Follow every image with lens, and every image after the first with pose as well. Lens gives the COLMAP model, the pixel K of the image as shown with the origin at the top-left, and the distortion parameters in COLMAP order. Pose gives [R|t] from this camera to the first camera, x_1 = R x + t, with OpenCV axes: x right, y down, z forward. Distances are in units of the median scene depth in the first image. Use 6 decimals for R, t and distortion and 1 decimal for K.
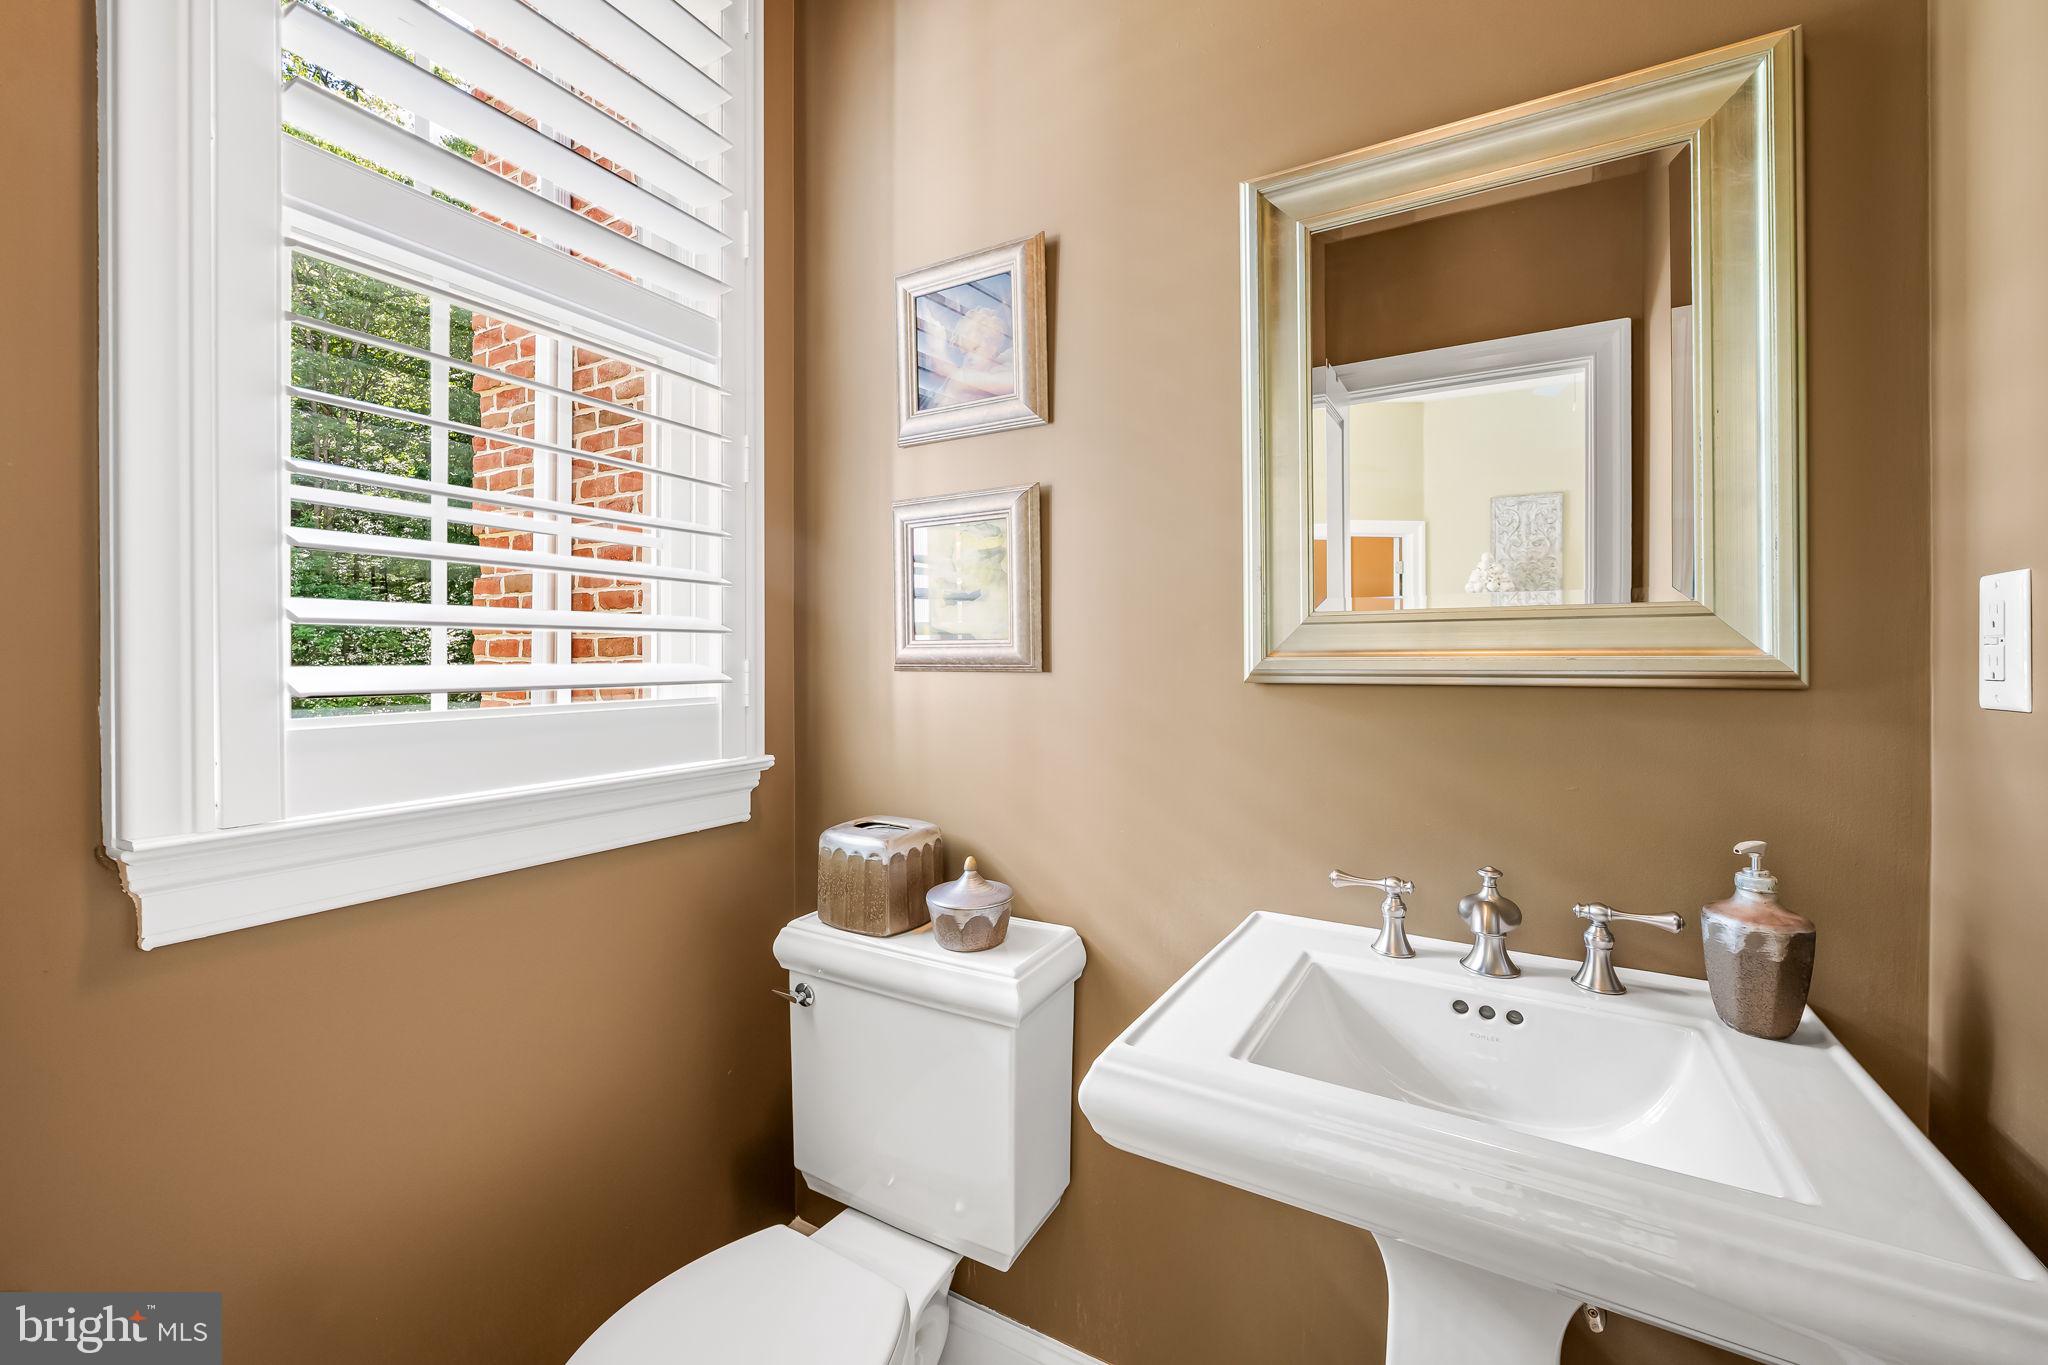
lens RADIAL K [[821.9, 0, 1028.3], [0, 821.9, 667.5], [0, 0, 1]] dist [0.000741, 0.000201]
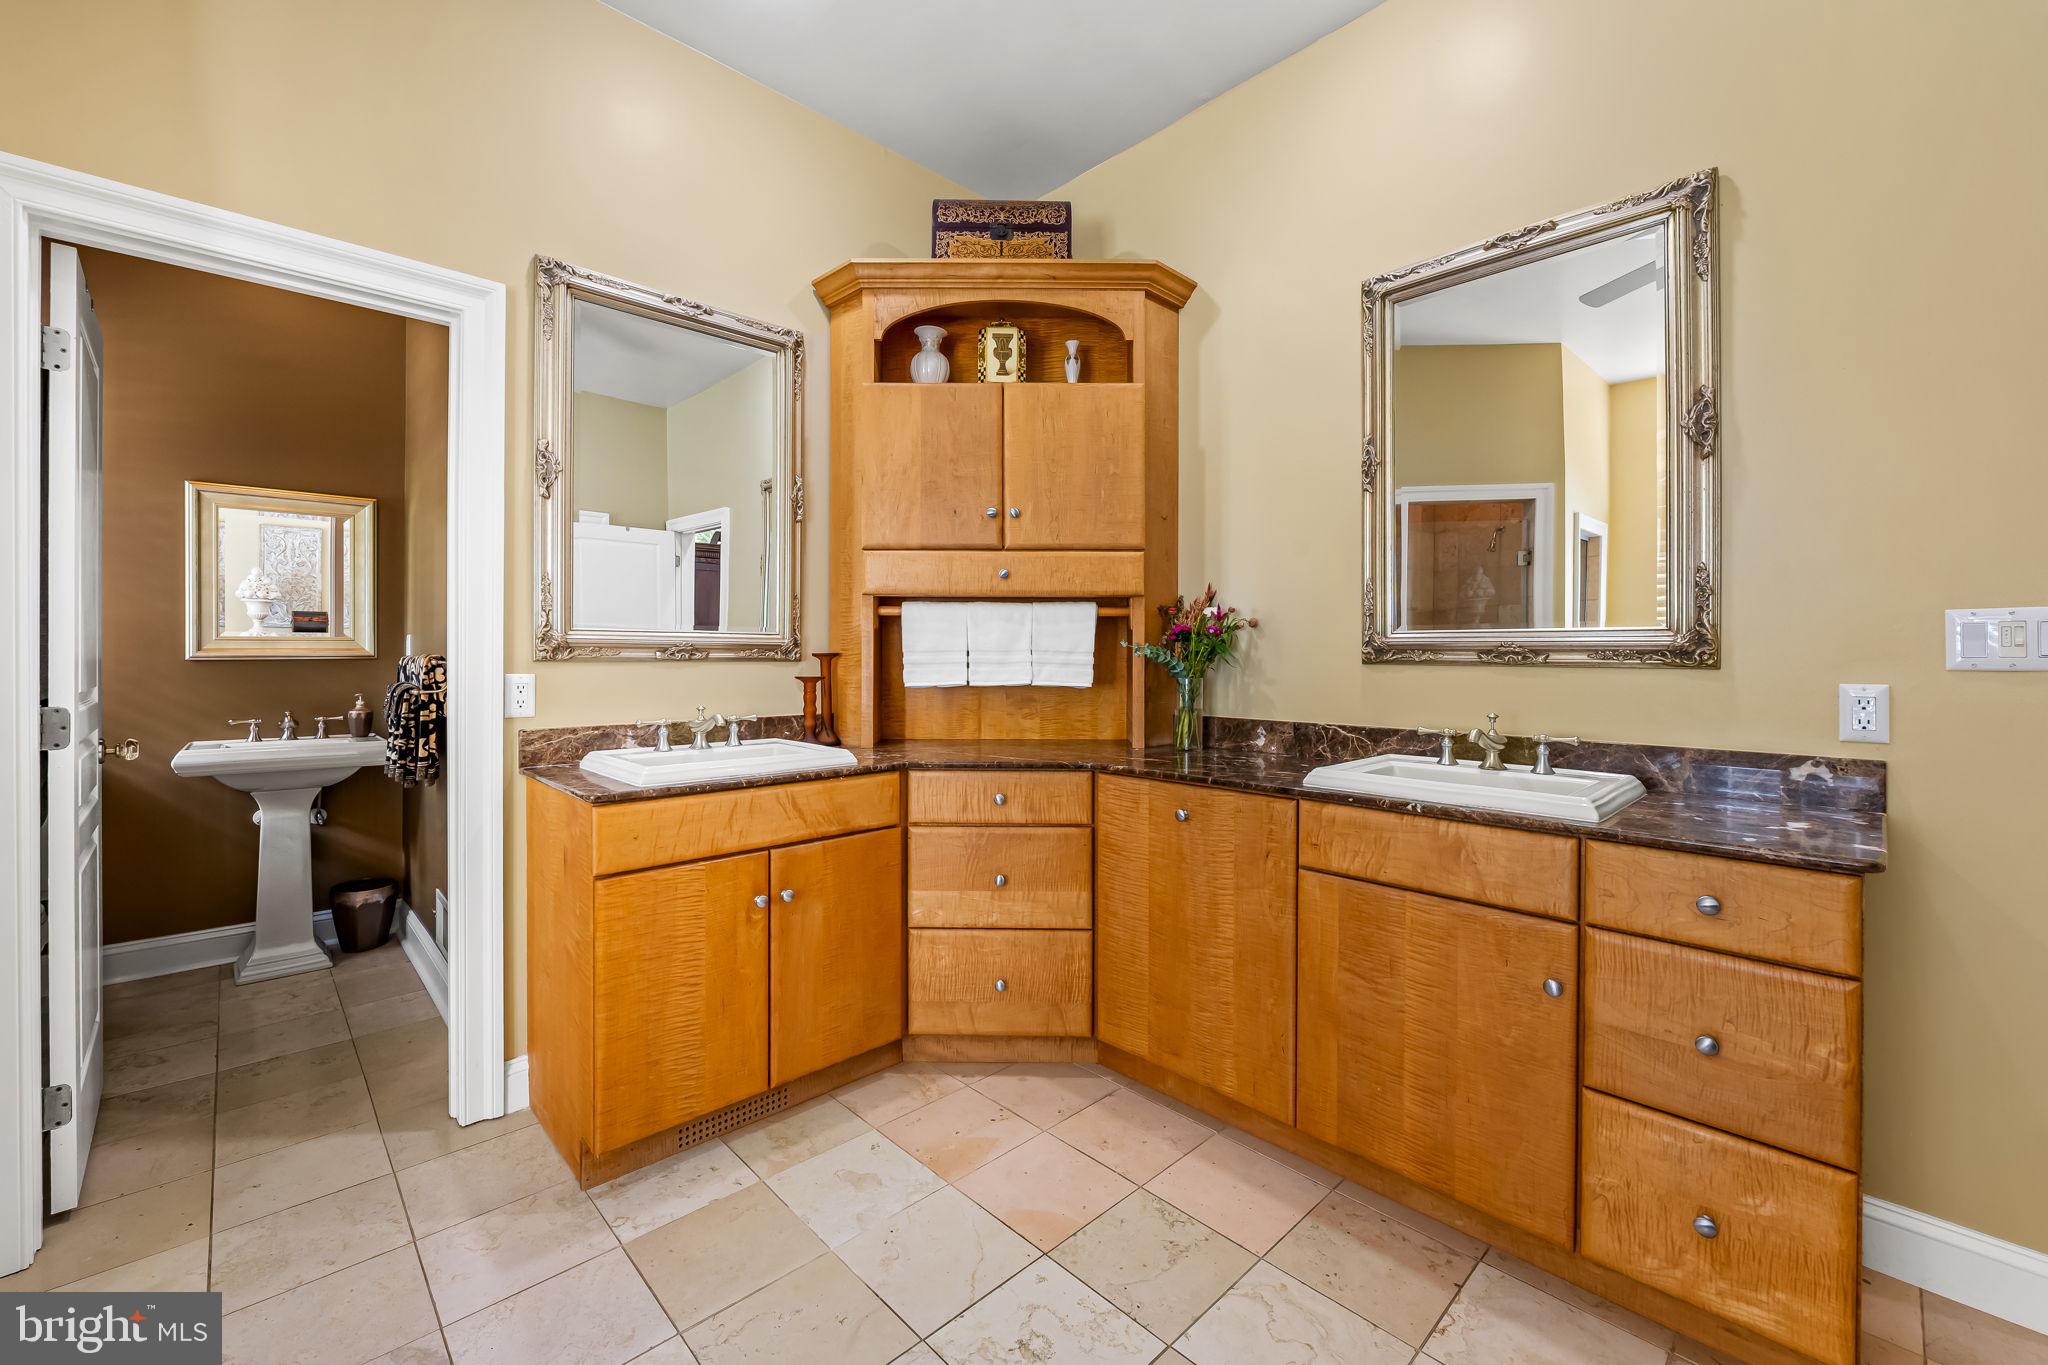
lens RADIAL K [[821.9, 0, 1028.9], [0, 821.9, 664.8], [0, 0, 1]] dist [0.000741, 0.000201]
pose [[0.285965, 0.000278, 0.958240, -1.941073], [-0.004311, 0.999990, 0.000996, 0.034238], [-0.958230, -0.004416, 0.285963, -3.102742]]
